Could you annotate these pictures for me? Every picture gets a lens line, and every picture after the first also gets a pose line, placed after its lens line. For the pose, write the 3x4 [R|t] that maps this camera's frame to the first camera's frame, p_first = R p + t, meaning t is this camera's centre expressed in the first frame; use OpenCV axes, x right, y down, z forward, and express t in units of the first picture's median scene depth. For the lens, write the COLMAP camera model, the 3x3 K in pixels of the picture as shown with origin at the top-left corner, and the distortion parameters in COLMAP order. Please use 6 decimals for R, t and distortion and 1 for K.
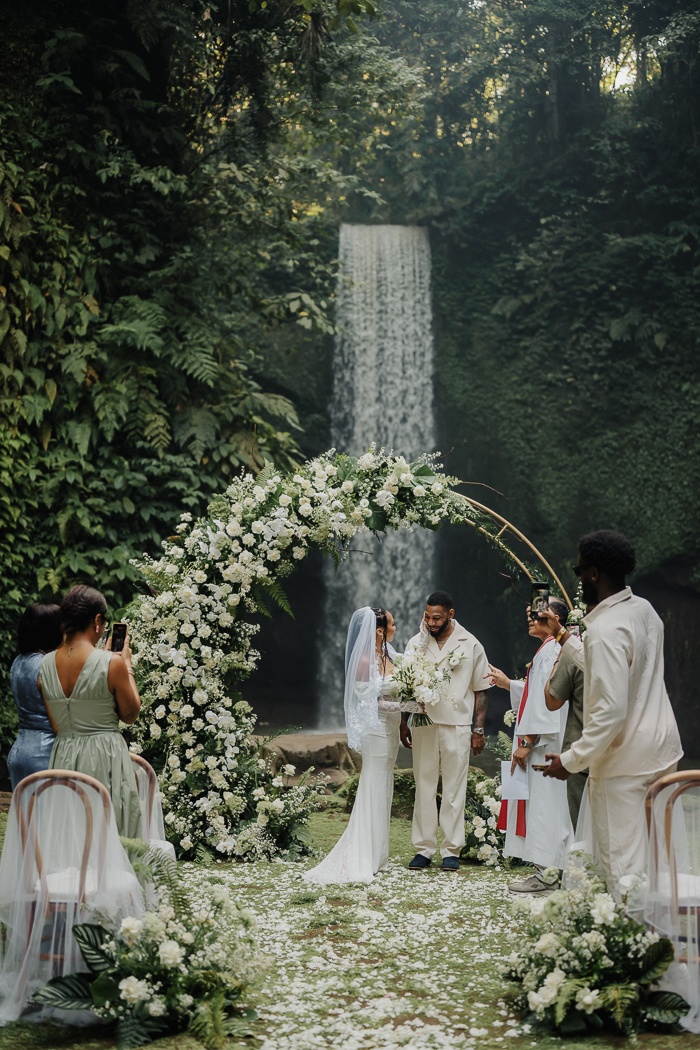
lens RADIAL K [[1516.5, 0, 351.4], [0, 1516.5, 527.6], [0, 0, 1]] dist [-0.000935, -0.007151]
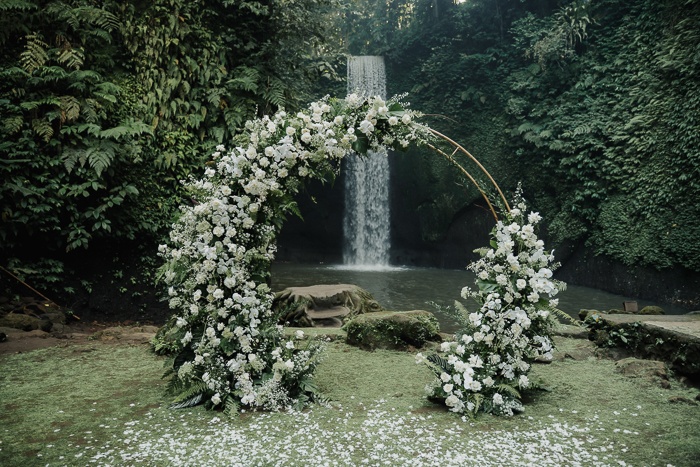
lens RADIAL K [[556.3, 0, 345.8], [0, 556.3, 230.6], [0, 0, 1]] dist [0.003810, -0.004624]
pose [[0.999510, -0.023040, -0.021203, 0.012119], [0.024658, 0.996529, 0.079508, 0.030706], [0.019297, -0.079992, 0.996609, 0.514161]]
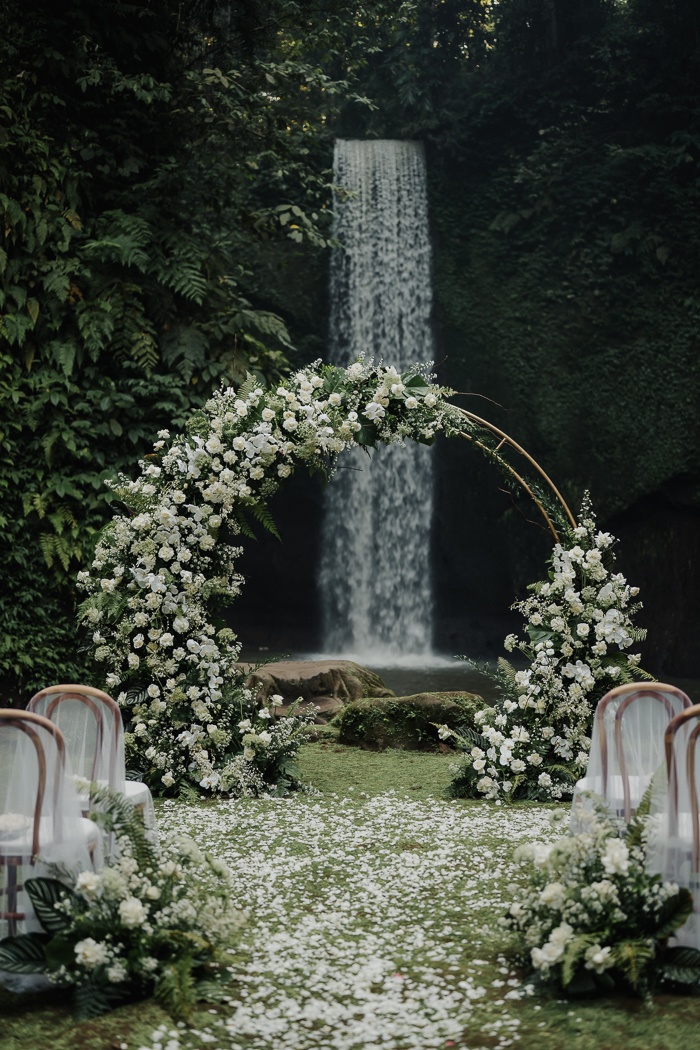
lens RADIAL K [[1516.5, 0, 351.4], [0, 1516.5, 527.6], [0, 0, 1]] dist [-0.000935, -0.007151]
pose [[0.999924, -0.012314, -0.000793, 0.007443], [0.012338, 0.998671, 0.050049, 0.005493], [0.000176, -0.050055, 0.998746, 0.061401]]
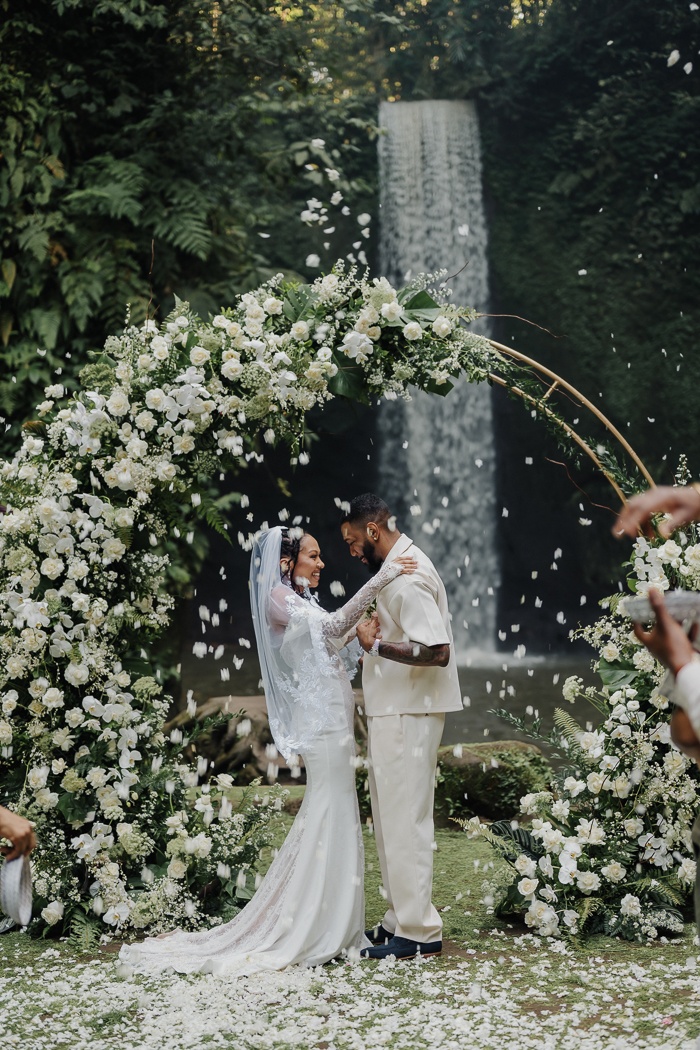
lens RADIAL K [[1516.5, 0, 351.4], [0, 1516.5, 527.6], [0, 0, 1]] dist [-0.000935, -0.007151]
pose [[0.998113, -0.039460, -0.047055, 0.045502], [0.042093, 0.997524, 0.056347, 0.020061], [0.044715, -0.058222, 0.997302, 0.373480]]
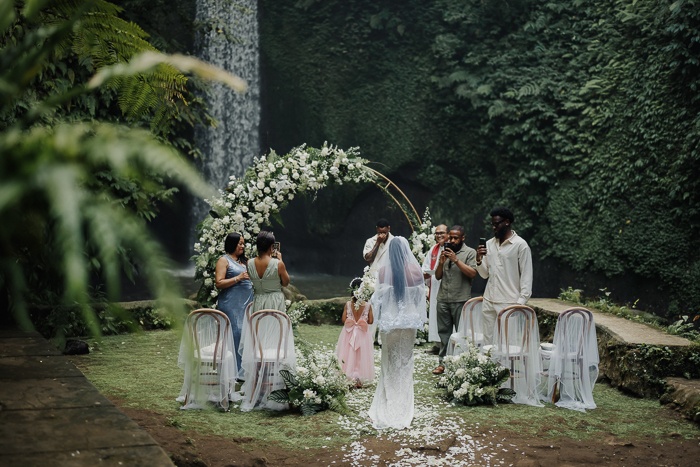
lens RADIAL K [[1008.4, 0, 353.2], [0, 1008.4, 236.6], [0, 0, 1]] dist [-0.003872, 0.003244]
pose [[0.983854, -0.006681, 0.178846, -0.195610], [-0.012345, 0.994389, 0.105060, -0.073285], [-0.178545, -0.105571, 0.978252, -0.341884]]
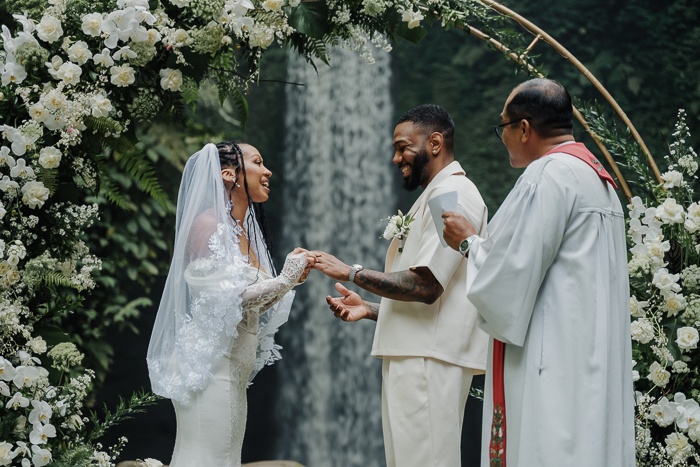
lens RADIAL K [[1480.1, 0, 339.1], [0, 1480.1, 236.0], [0, 0, 1]] dist [0.016720, -0.132907]
pose [[0.999776, -0.009186, 0.019056, 0.016354], [0.010327, 0.998102, -0.060714, 0.108614], [-0.018462, 0.060897, 0.997973, 0.461794]]
